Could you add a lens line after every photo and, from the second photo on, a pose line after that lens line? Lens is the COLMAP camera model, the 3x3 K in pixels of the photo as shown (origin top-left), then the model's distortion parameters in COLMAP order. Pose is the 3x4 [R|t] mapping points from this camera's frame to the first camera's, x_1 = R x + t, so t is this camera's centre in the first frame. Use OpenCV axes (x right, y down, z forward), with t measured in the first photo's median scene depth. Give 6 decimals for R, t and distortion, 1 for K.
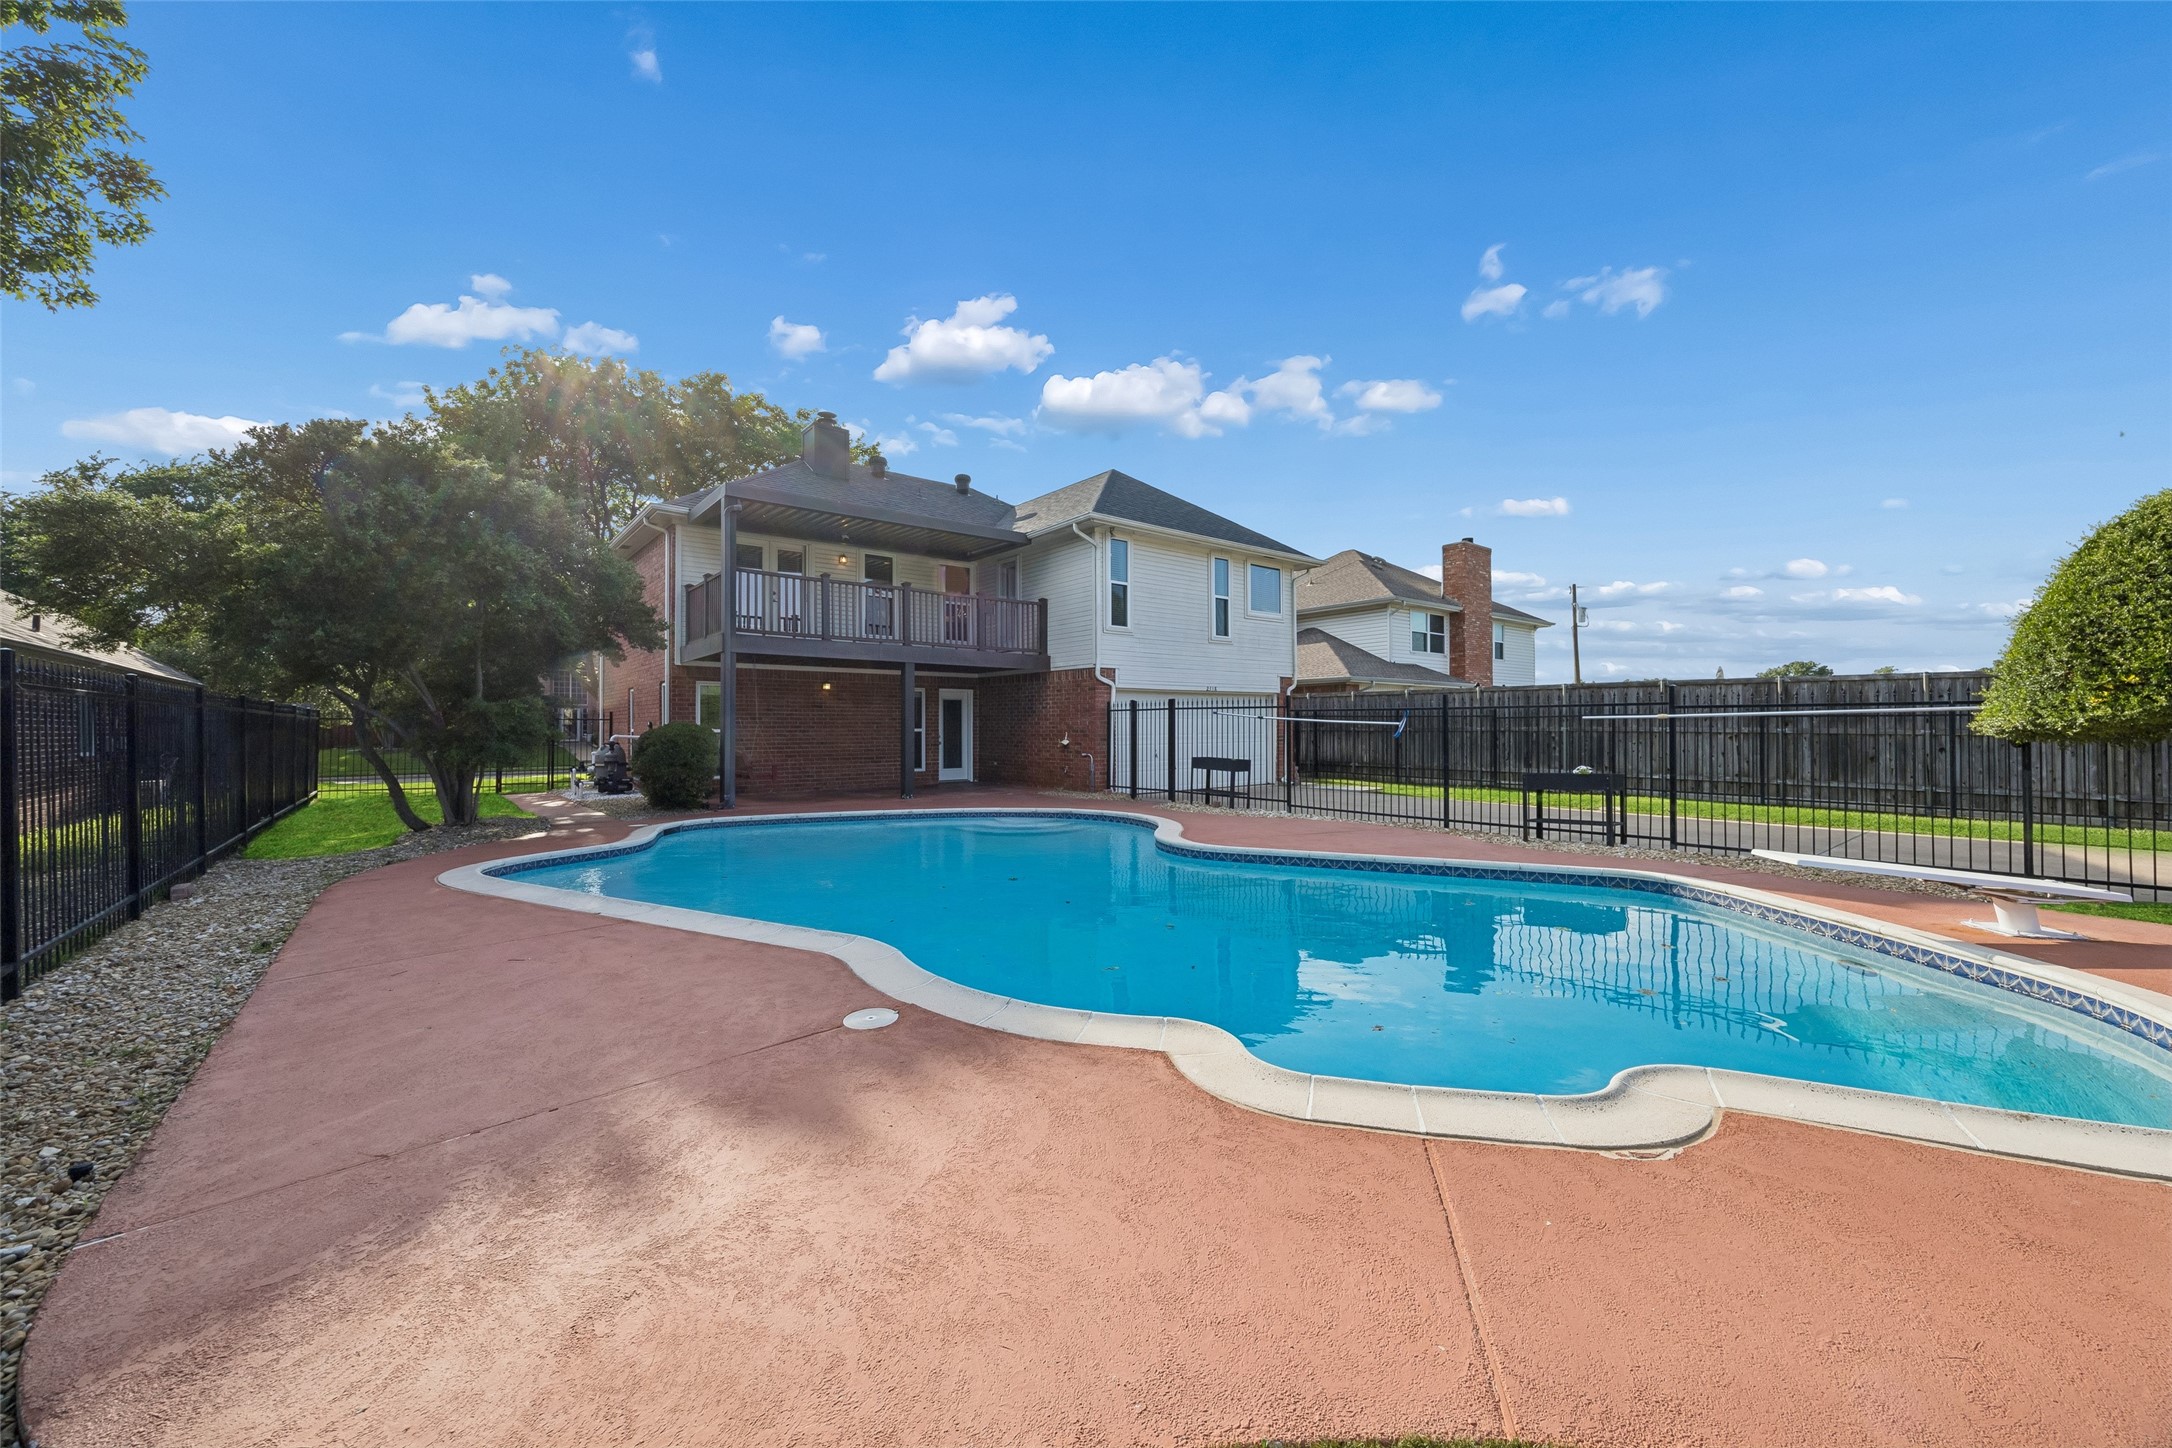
lens RADIAL K [[852.7, 0, 1086.0], [0, 852.7, 724.0], [0, 0, 1]] dist [0.000017, -0.000042]
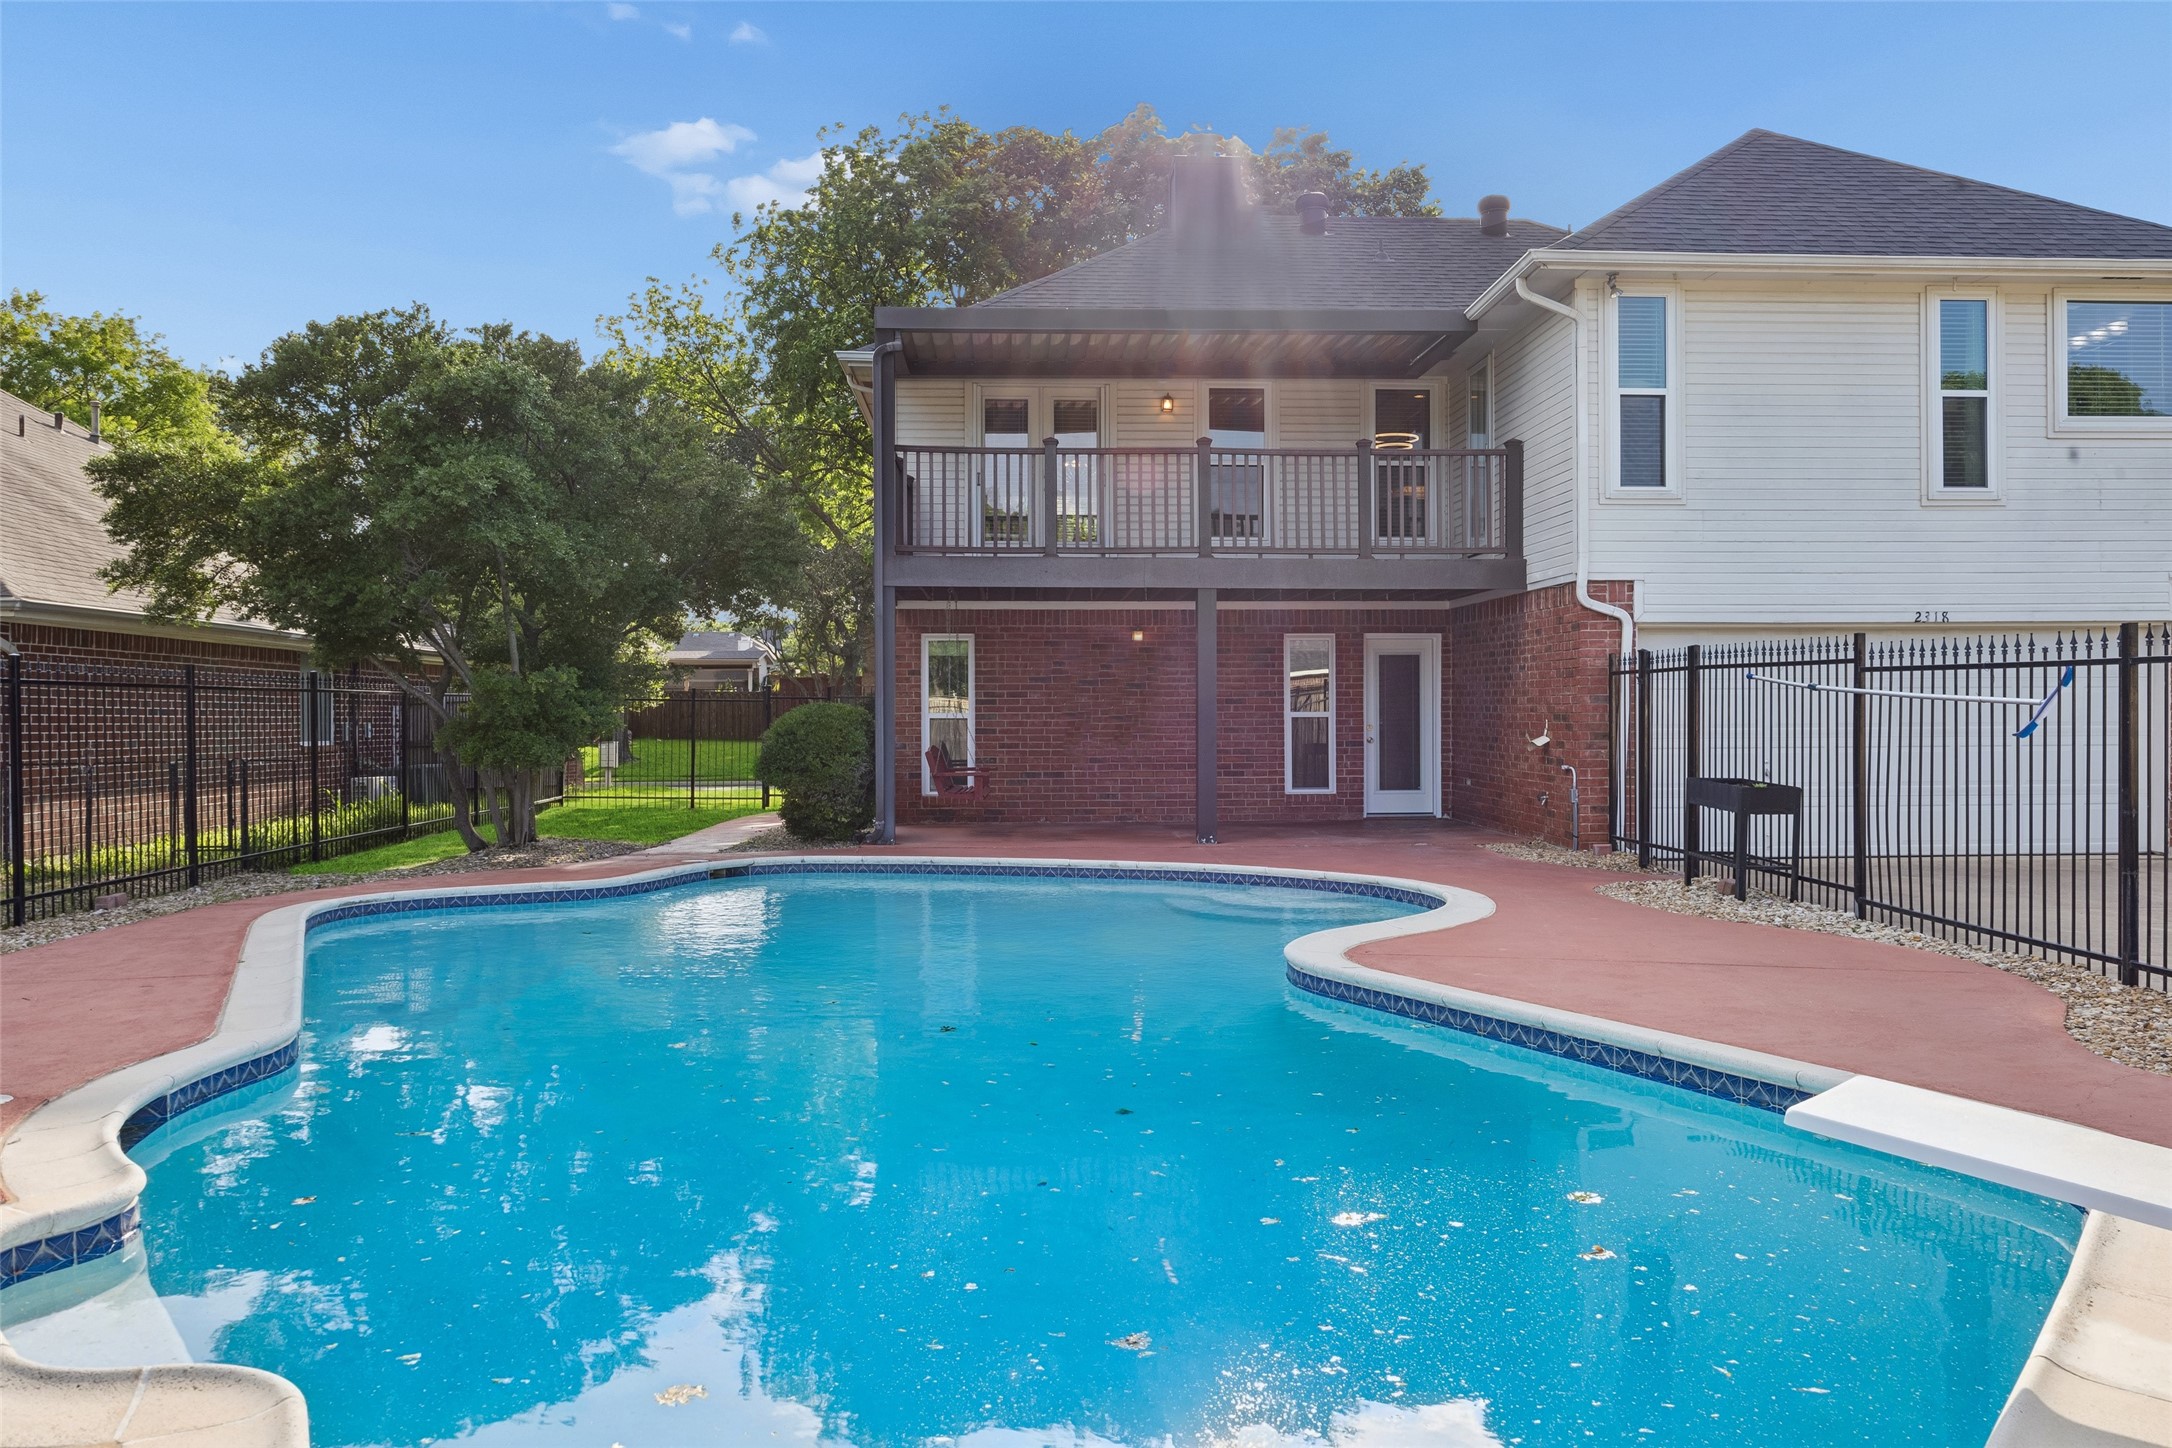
lens RADIAL K [[1680.2, 0, 1086.0], [0, 1680.2, 724.0], [0, 0, 1]] dist [-0.009167, -0.002278]
pose [[0.799664, 0.005015, -0.600427, 0.329610], [0.003839, 0.999902, 0.013465, -0.001478], [0.600435, -0.013073, 0.799566, 0.102695]]
